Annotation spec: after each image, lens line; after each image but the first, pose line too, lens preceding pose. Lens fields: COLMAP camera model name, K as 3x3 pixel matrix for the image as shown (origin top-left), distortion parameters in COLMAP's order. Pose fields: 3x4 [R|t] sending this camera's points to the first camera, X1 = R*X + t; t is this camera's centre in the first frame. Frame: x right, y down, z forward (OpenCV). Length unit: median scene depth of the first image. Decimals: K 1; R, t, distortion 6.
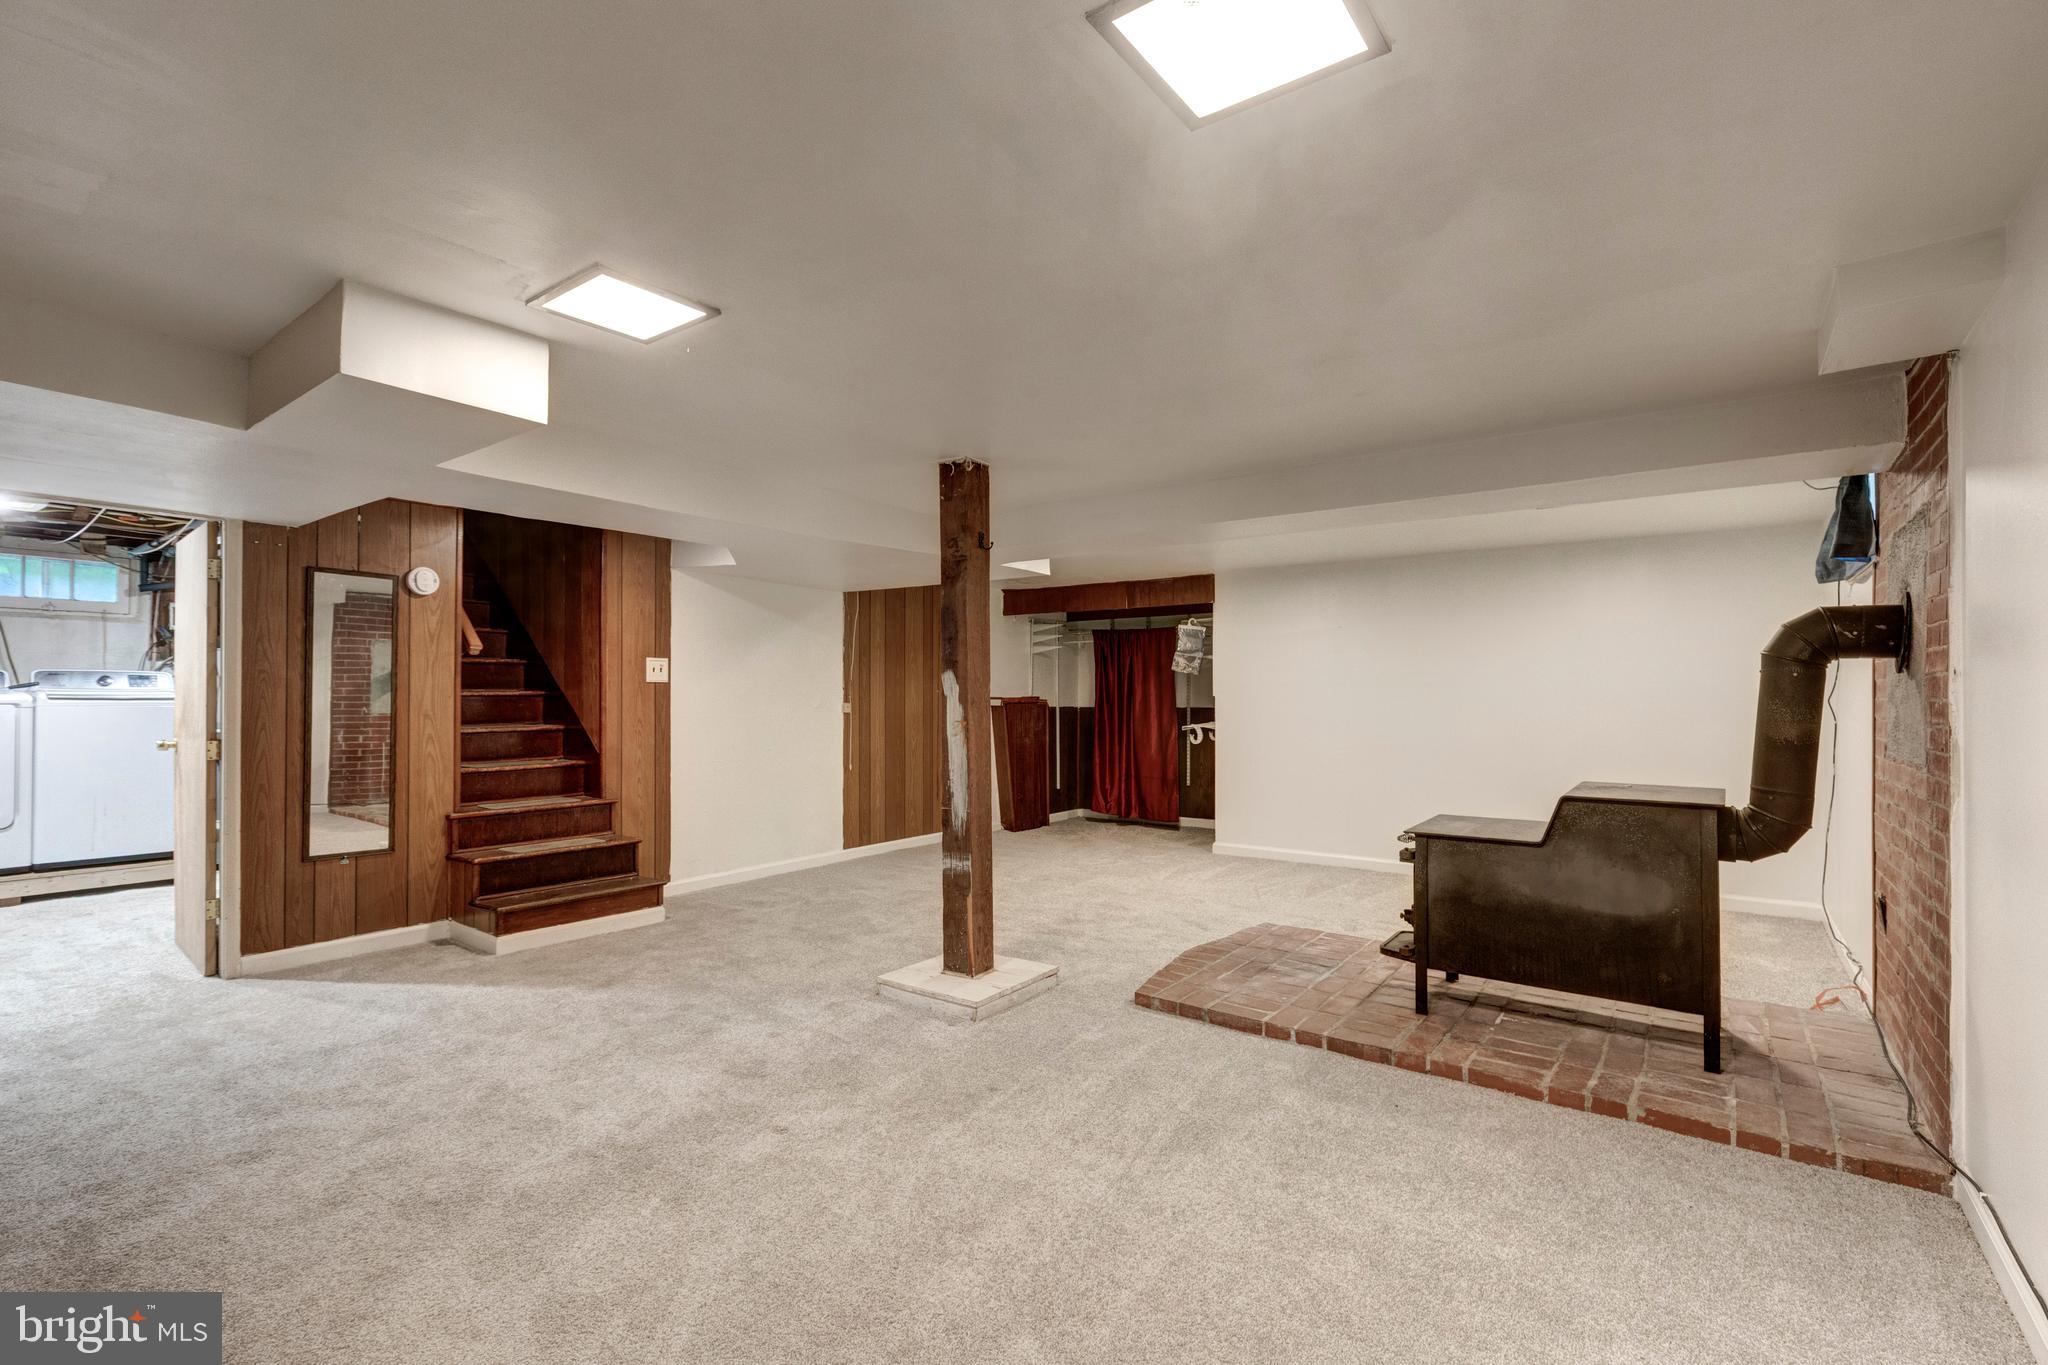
lens RADIAL K [[941.8, 0, 1024.5], [0, 941.8, 686.4], [0, 0, 1]] dist [0.008788, 0.000070]
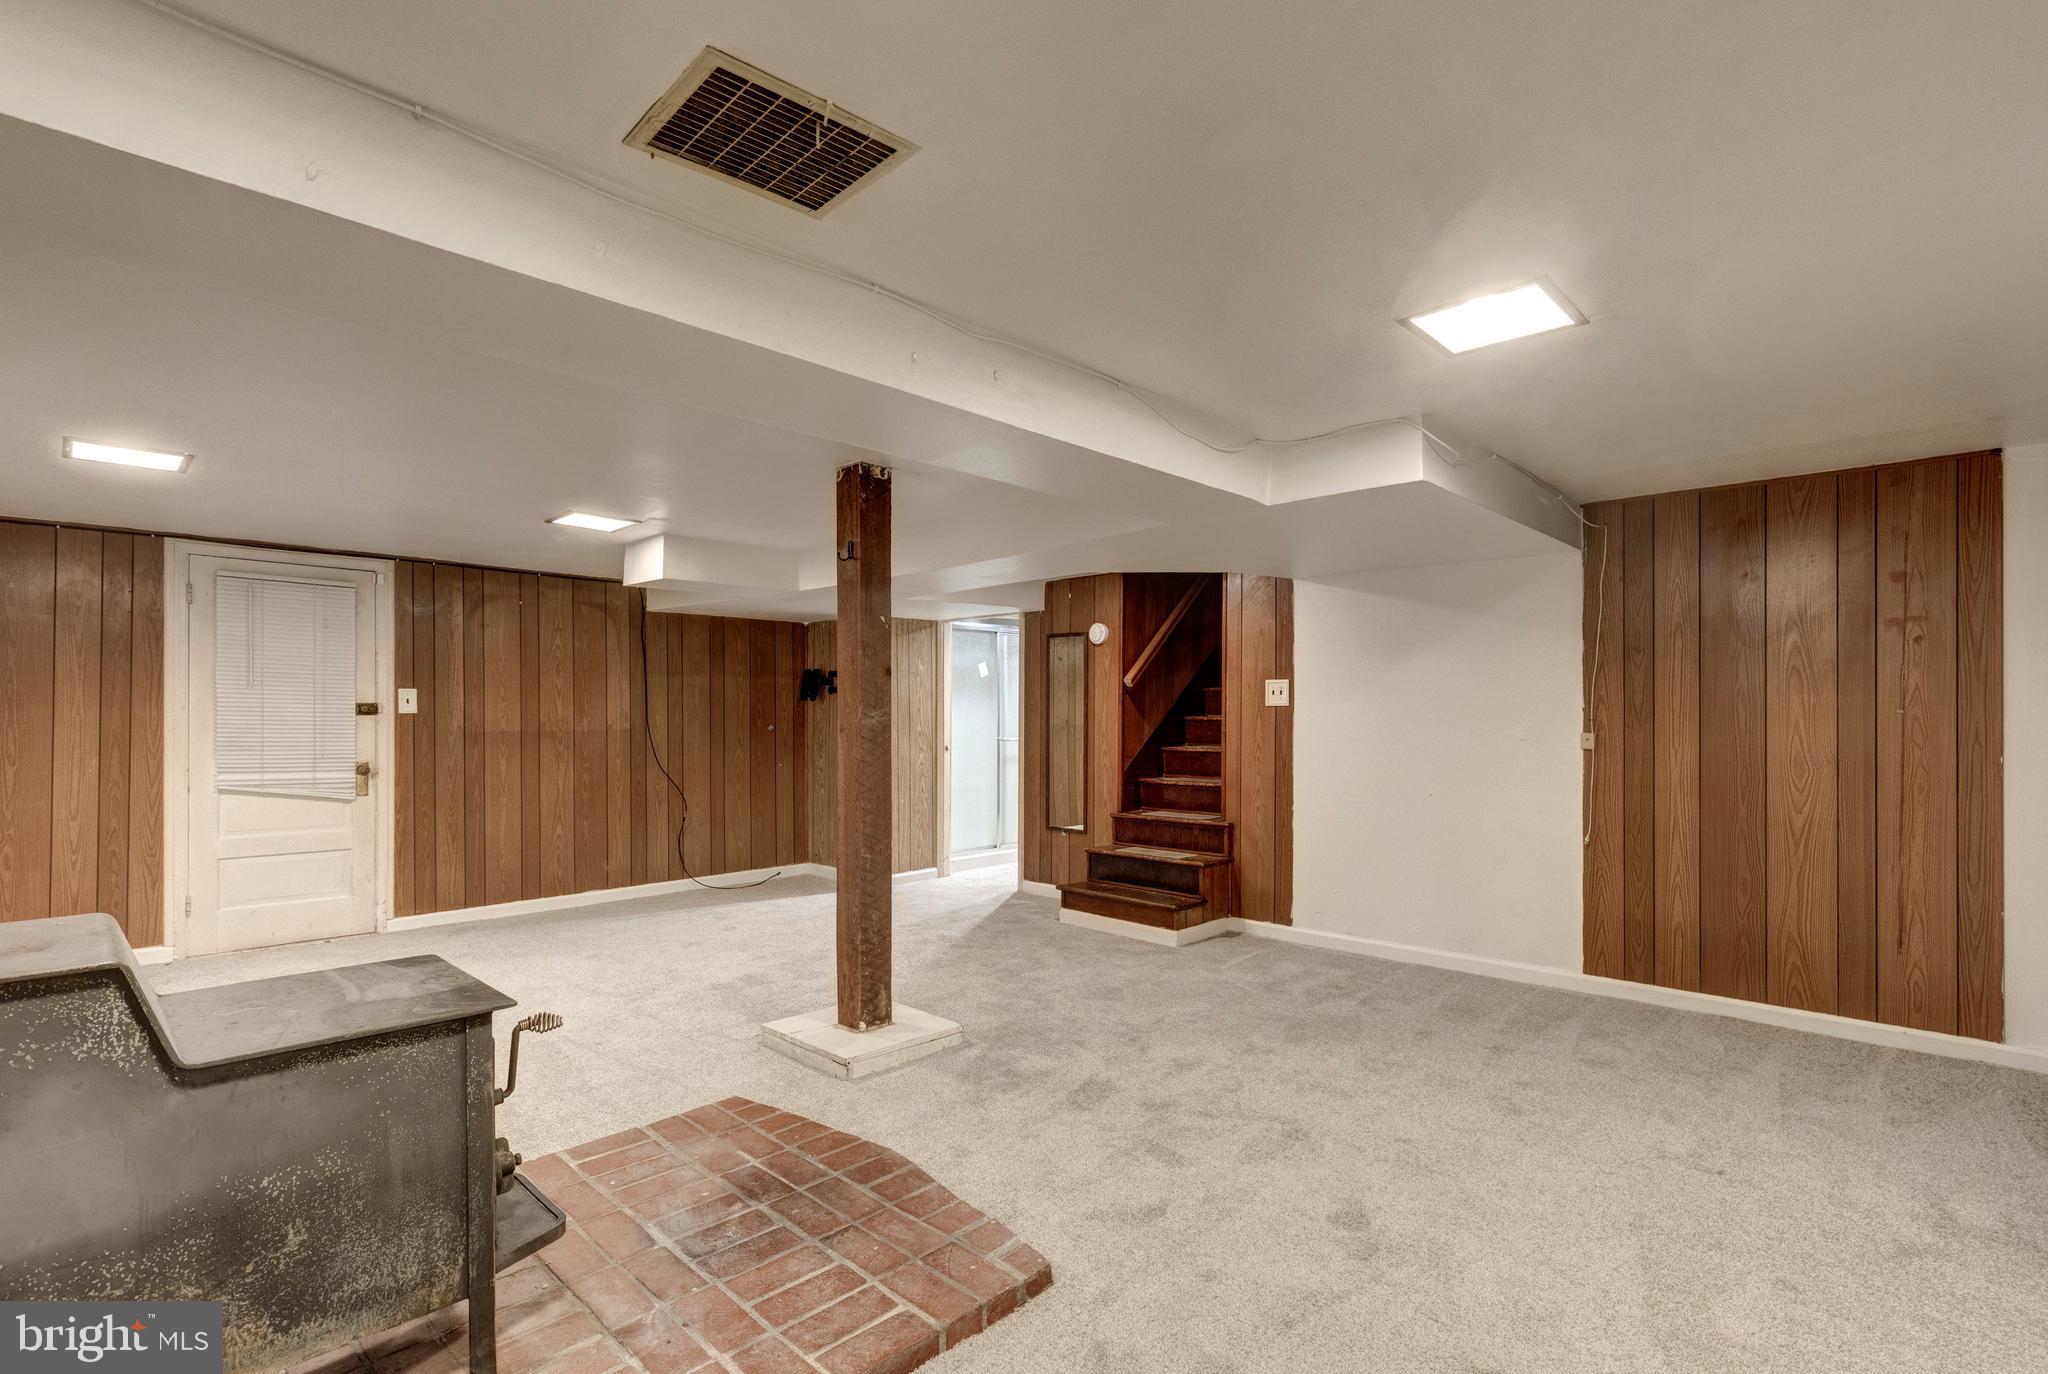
lens RADIAL K [[941.8, 0, 1003.1], [0, 941.8, 725.9], [0, 0, 1]] dist [0.008788, 0.000070]
pose [[-0.155730, 0.009230, -0.987757, 0.691550], [0.014615, 0.999868, 0.007039, 0.005776], [0.987692, -0.013340, -0.155844, 1.074155]]
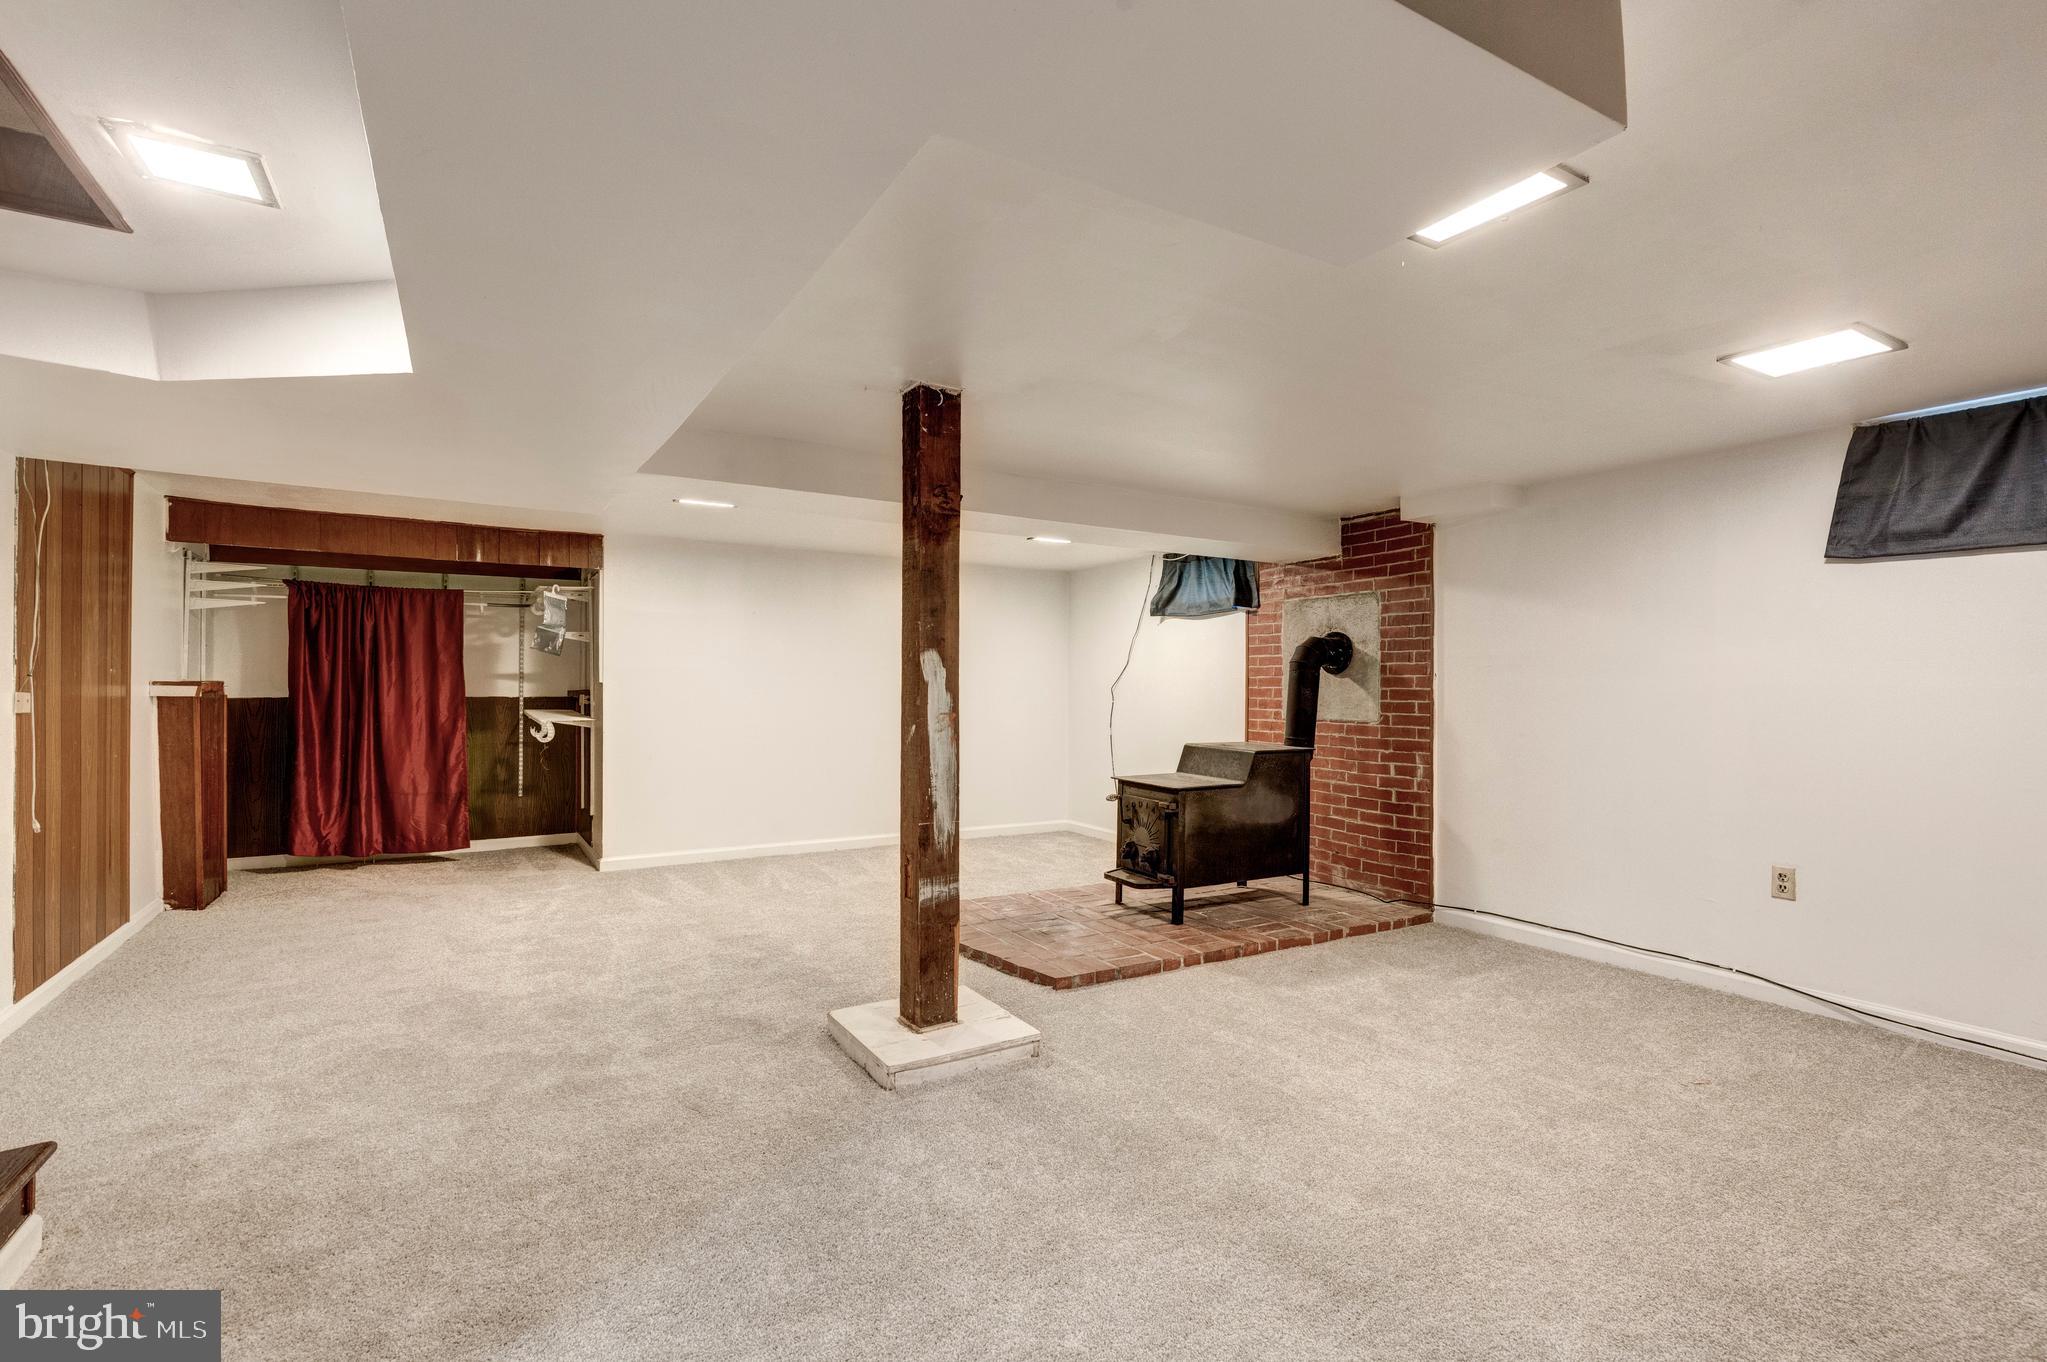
lens RADIAL K [[941.3, 0, 1024.0], [0, 941.3, 684.8], [0, 0, 1]] dist [0.008788, 0.000070]
pose [[0.379485, 0.002697, 0.925194, -0.653127], [-0.014807, 0.999885, 0.003159, 0.007305], [-0.925079, -0.014899, 0.379481, 0.519876]]
